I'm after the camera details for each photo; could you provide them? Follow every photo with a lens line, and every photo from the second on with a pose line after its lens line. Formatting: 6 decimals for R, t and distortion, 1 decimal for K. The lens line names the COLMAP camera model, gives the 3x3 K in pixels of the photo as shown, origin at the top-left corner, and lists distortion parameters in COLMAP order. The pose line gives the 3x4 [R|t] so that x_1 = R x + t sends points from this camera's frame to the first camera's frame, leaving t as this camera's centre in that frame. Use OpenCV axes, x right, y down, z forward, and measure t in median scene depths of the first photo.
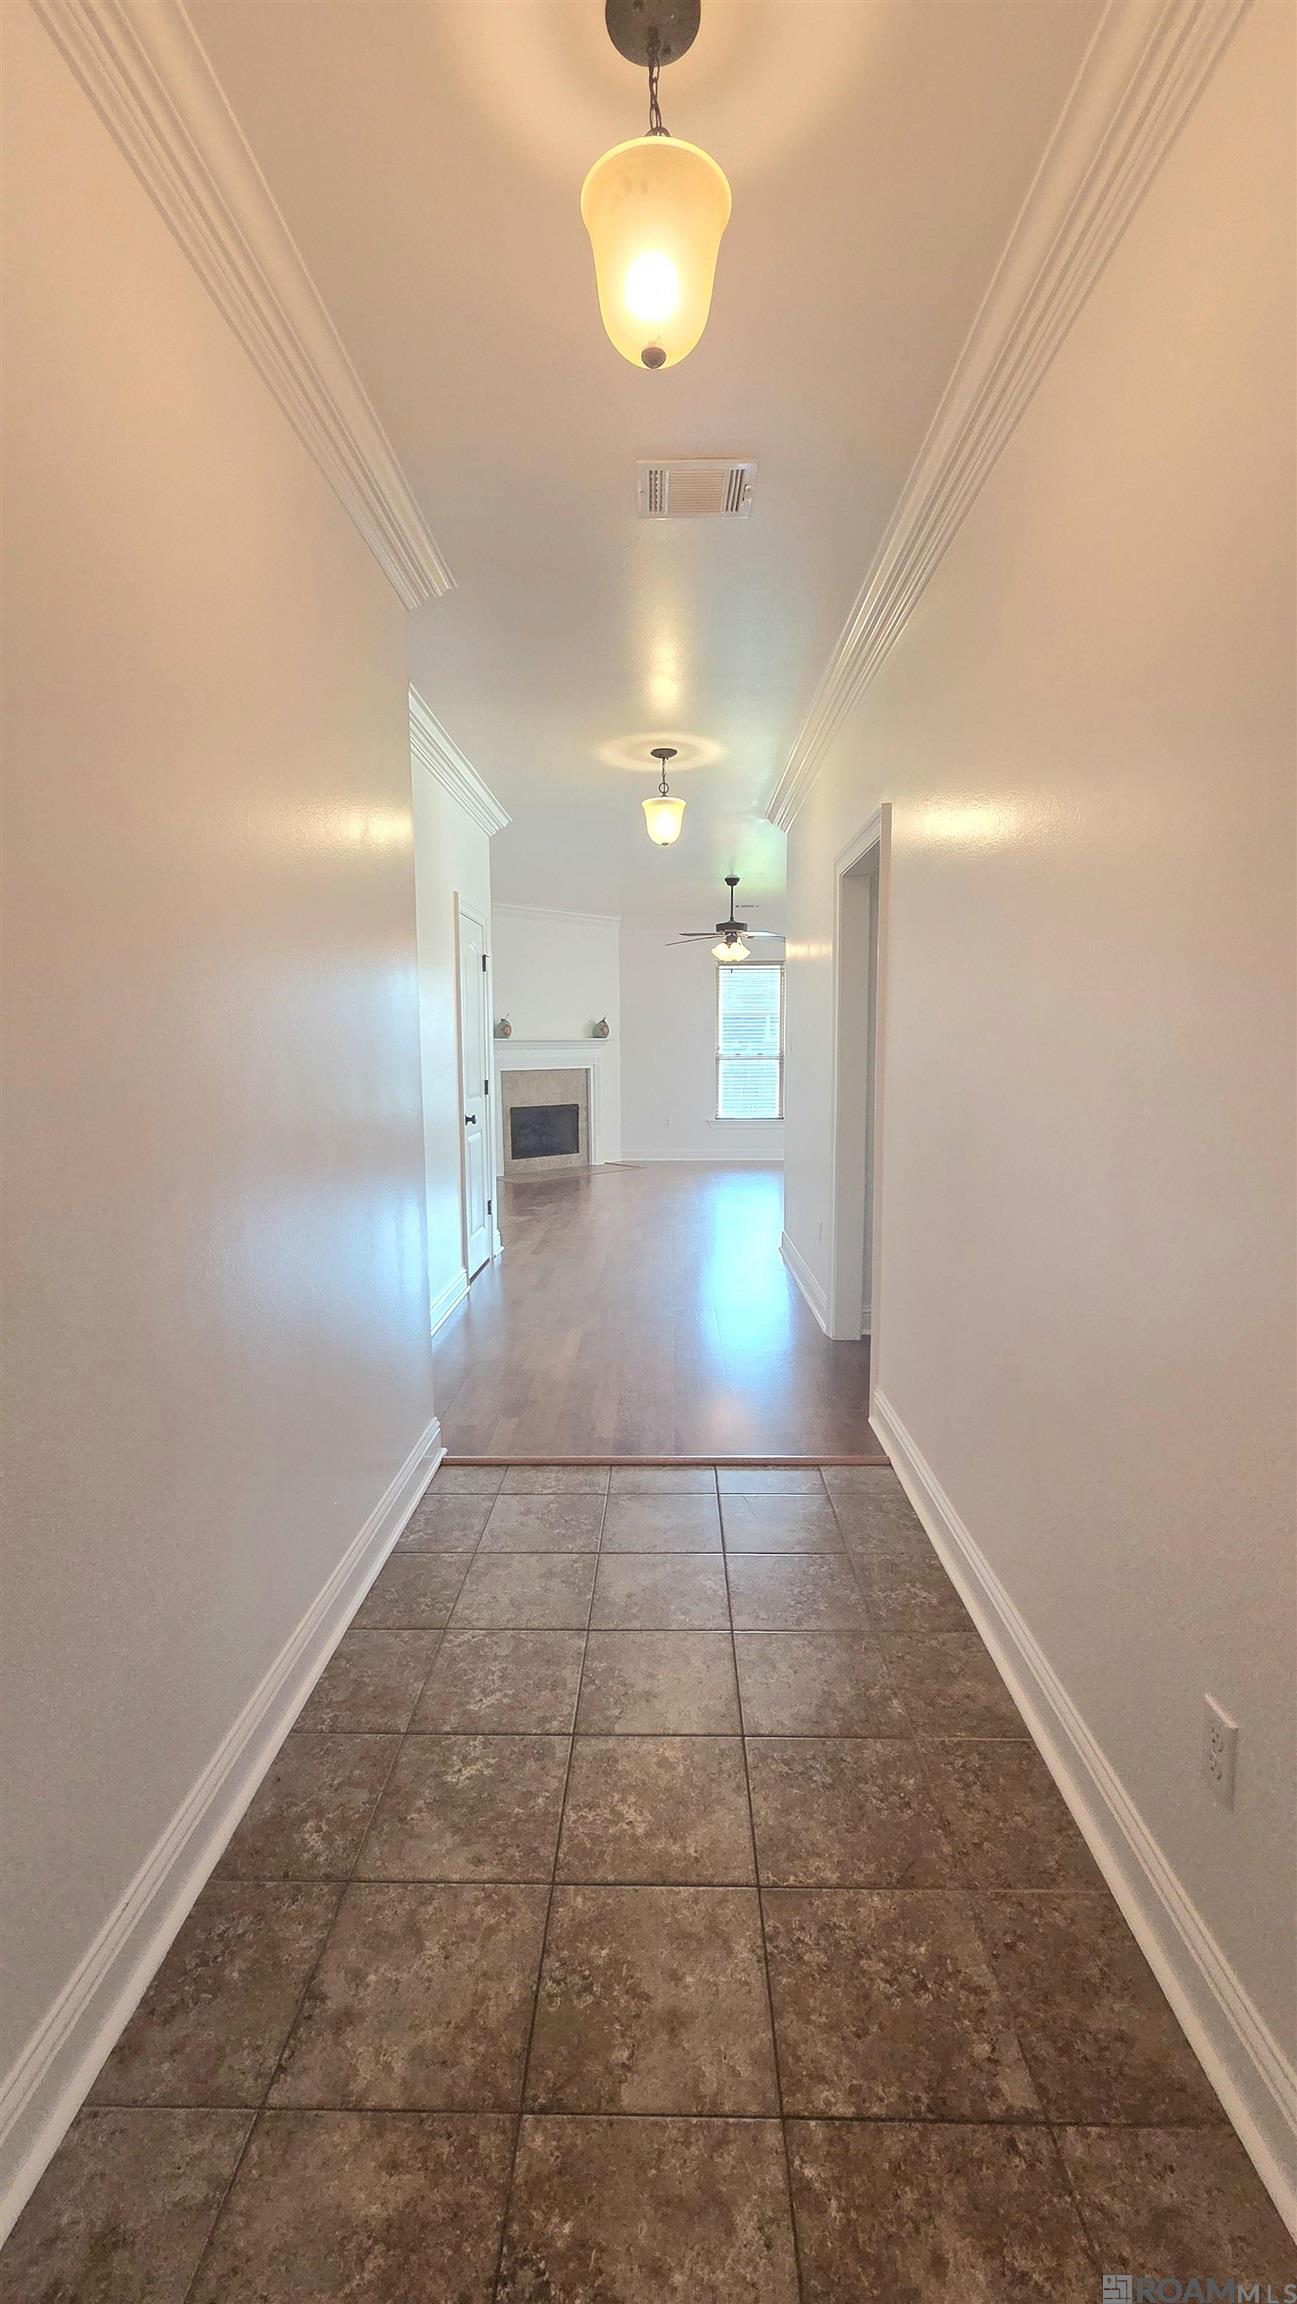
lens RADIAL K [[942.1, 0, 648.5], [0, 942.1, 1152.0], [0, 0, 1]] dist [-0.000972, -0.000359]
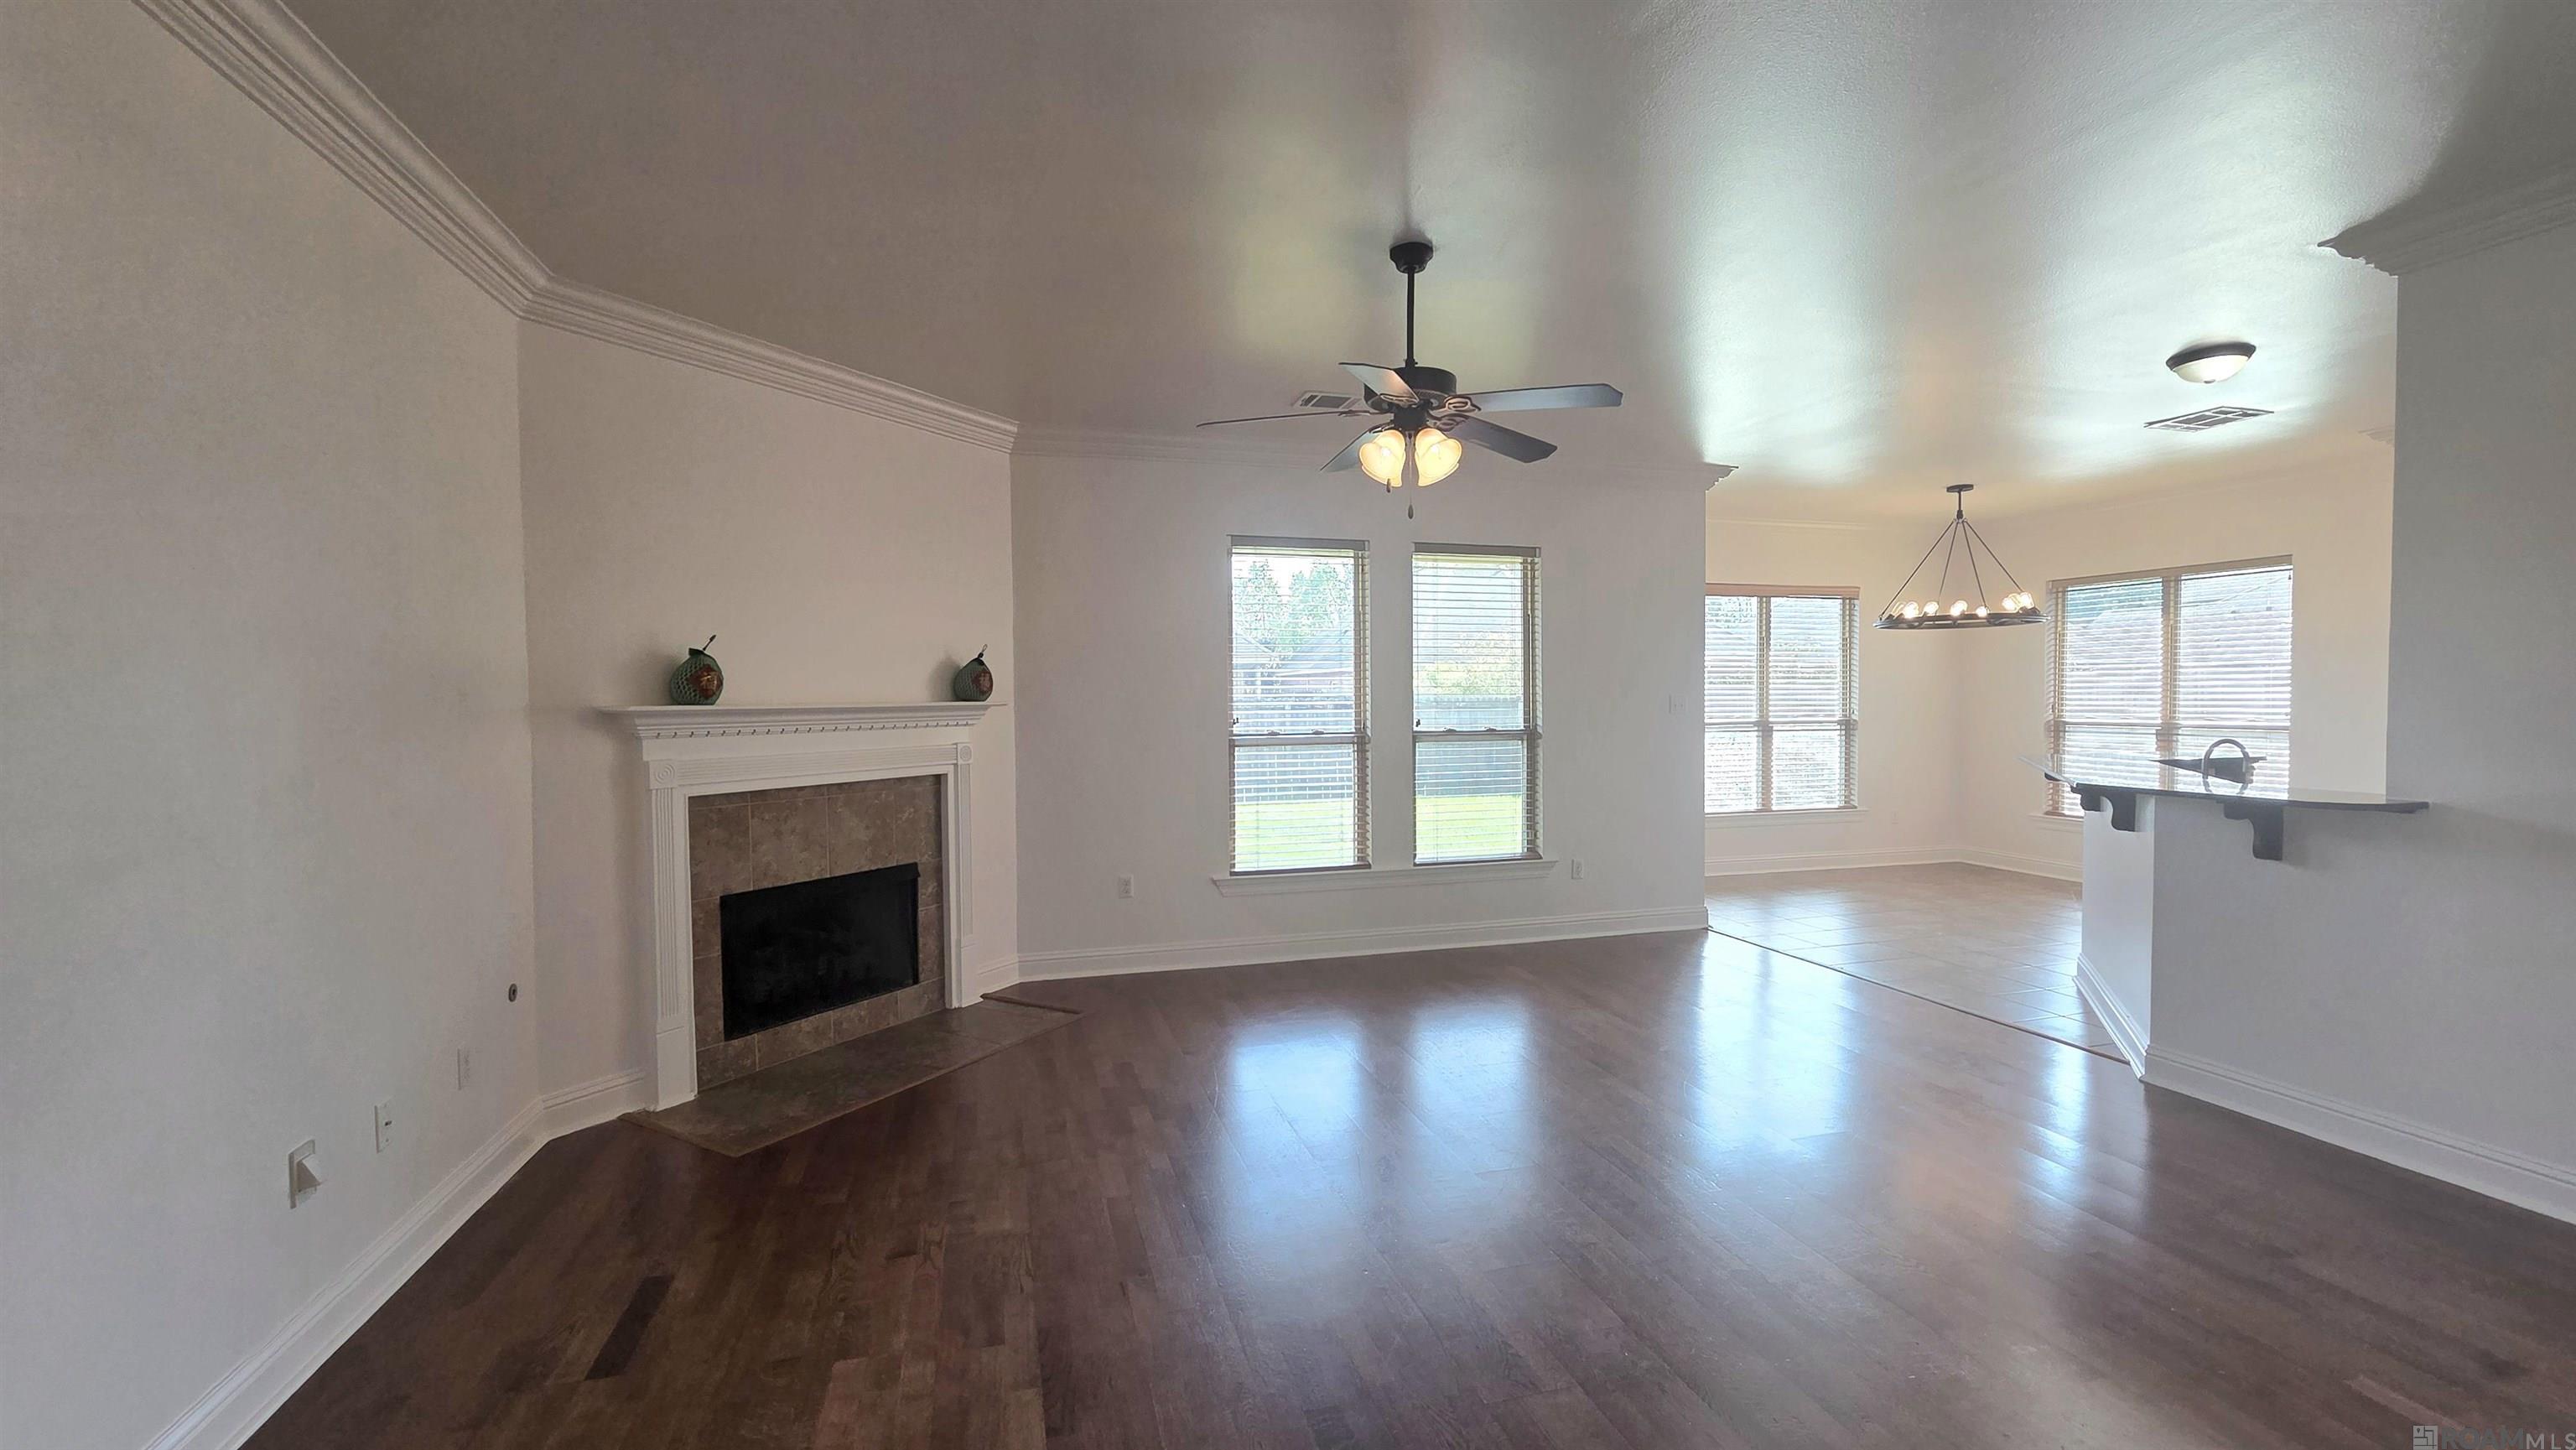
lens RADIAL K [[1053.4, 0, 1288.0], [0, 1053.4, 725.0], [0, 0, 1]] dist [-0.000972, -0.000359]
pose [[0.956460, -0.007448, 0.291768, -0.053444], [0.033420, 0.995894, -0.084134, -0.066530], [-0.289943, 0.090222, 0.952782, 0.516497]]
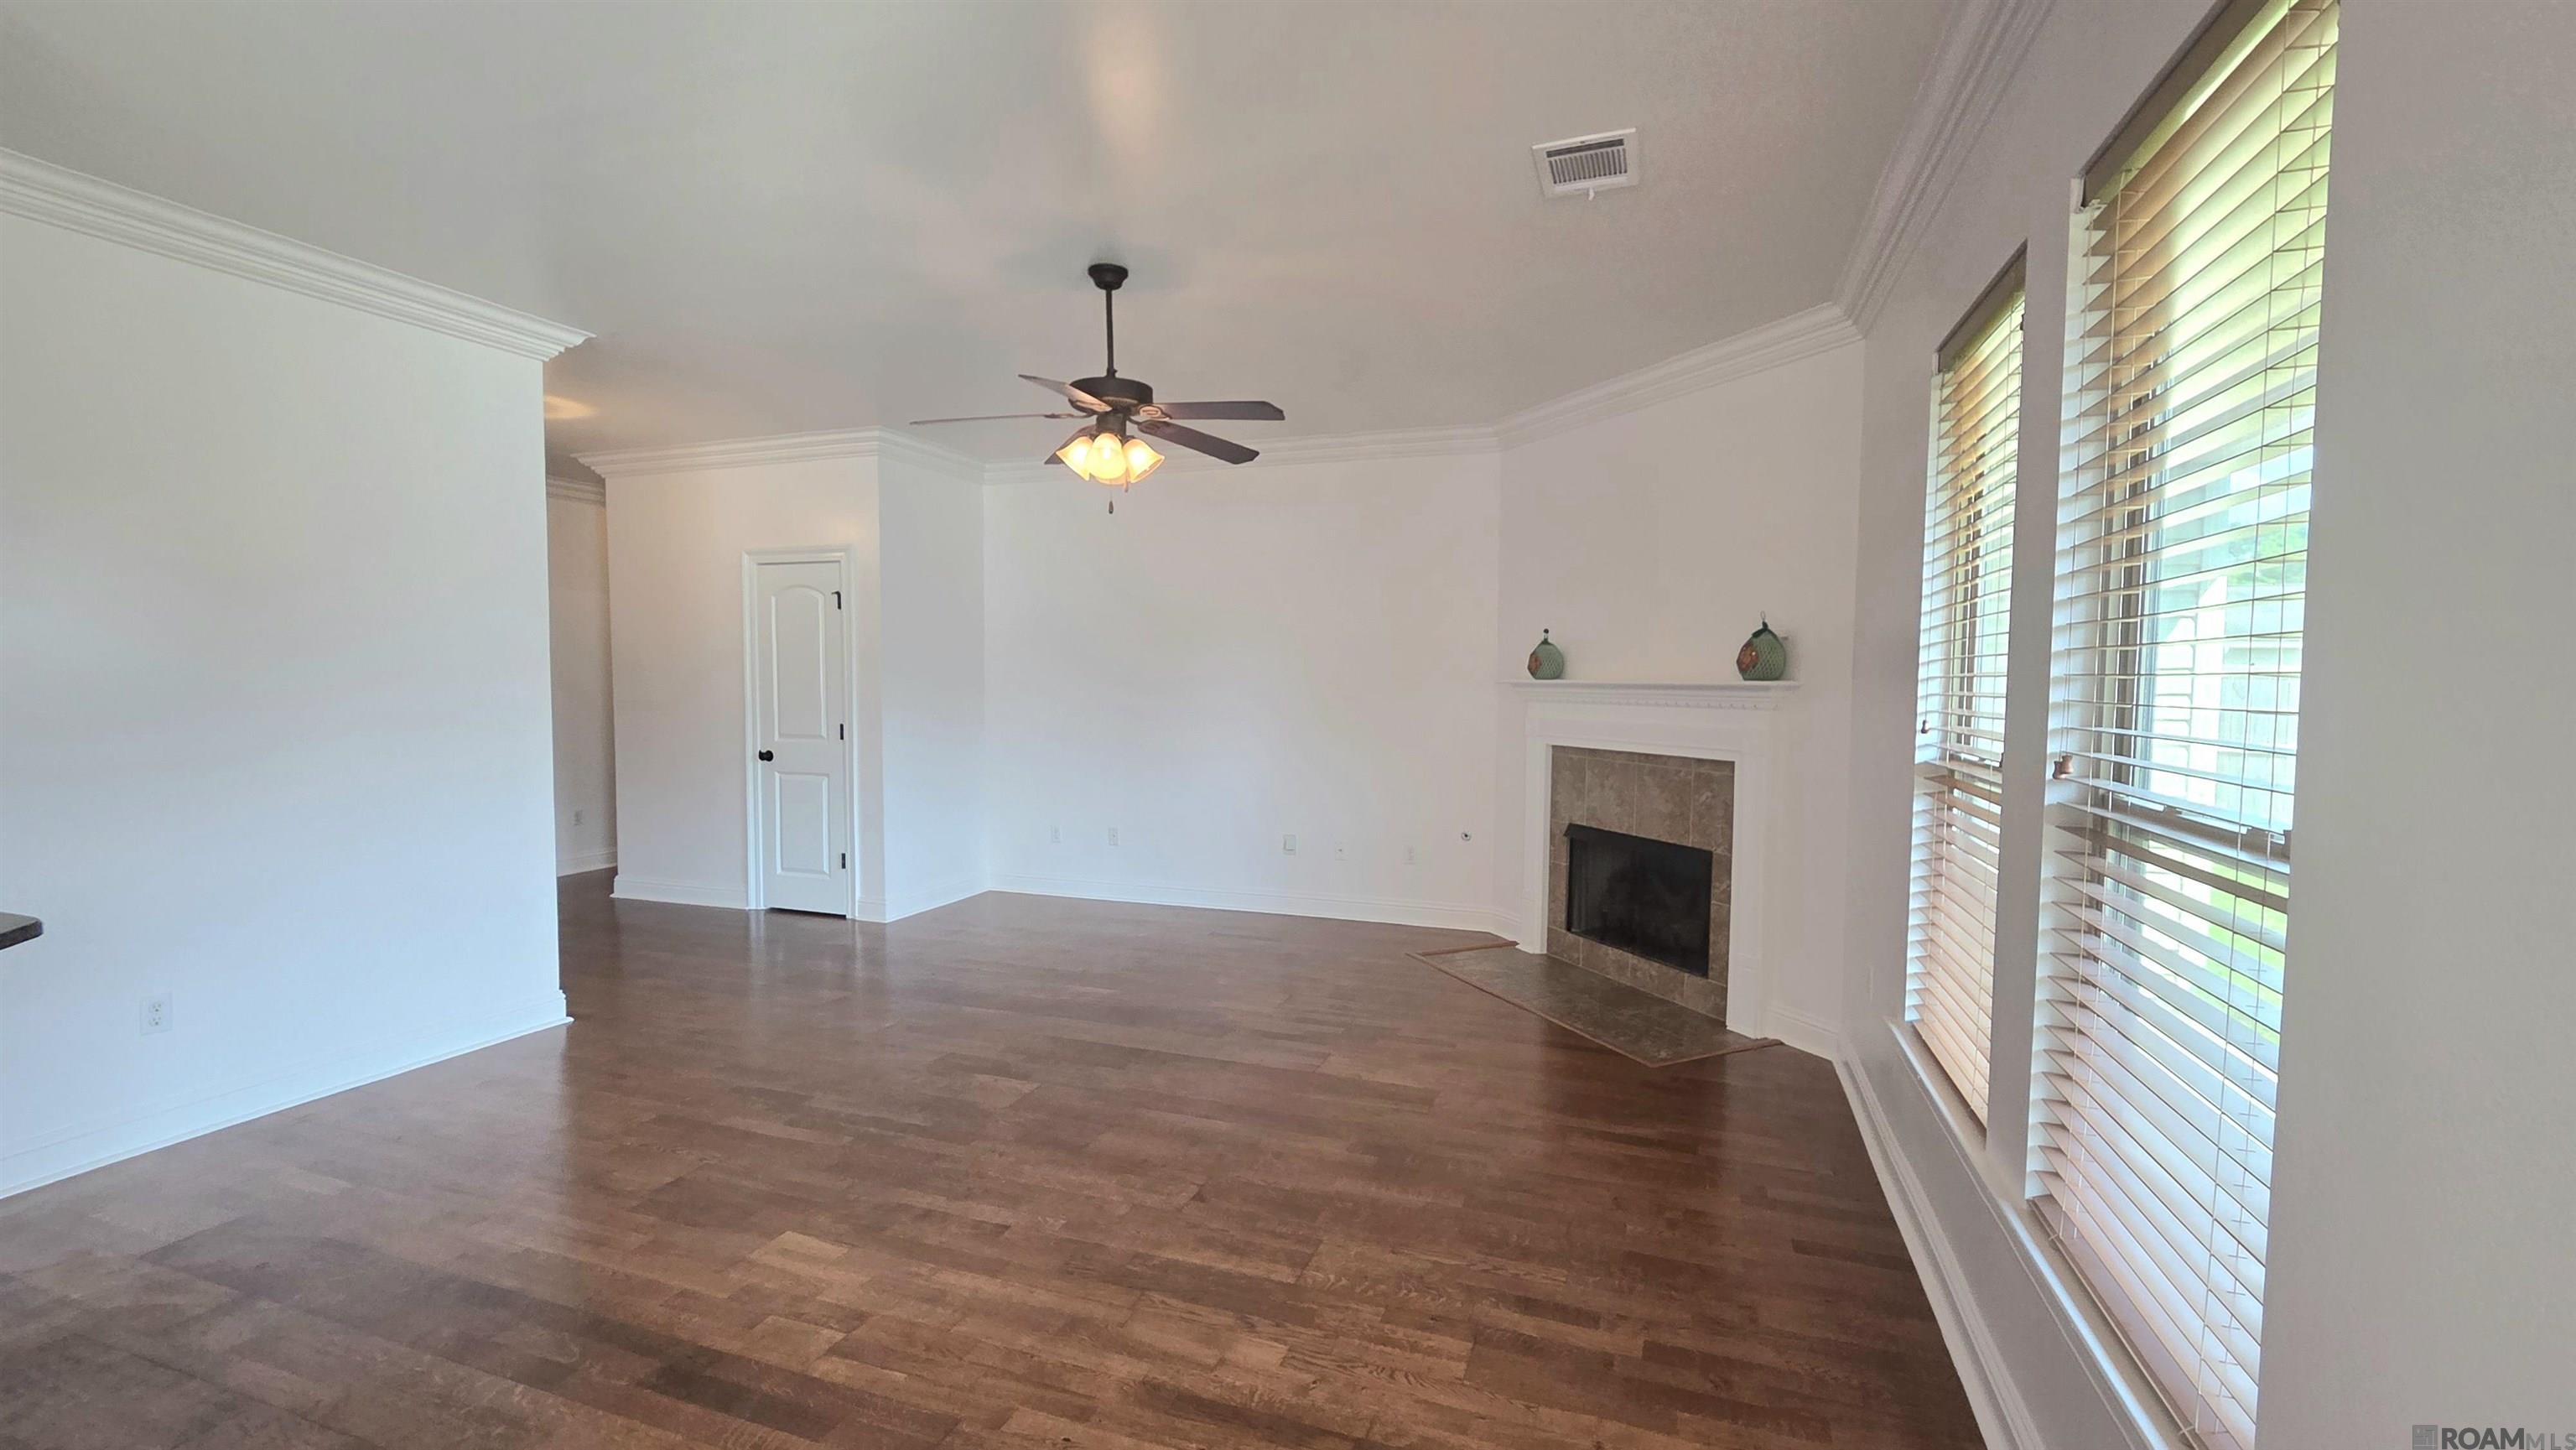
lens RADIAL K [[1057.3, 0, 1288.0], [0, 1057.3, 725.0], [0, 0, 1]] dist [-0.002376, 0.000140]
pose [[-0.316404, 0.050398, -0.947285, 0.383758], [-0.107113, 0.990303, 0.088464, -0.121229], [0.942558, 0.129457, -0.307938, 0.965432]]
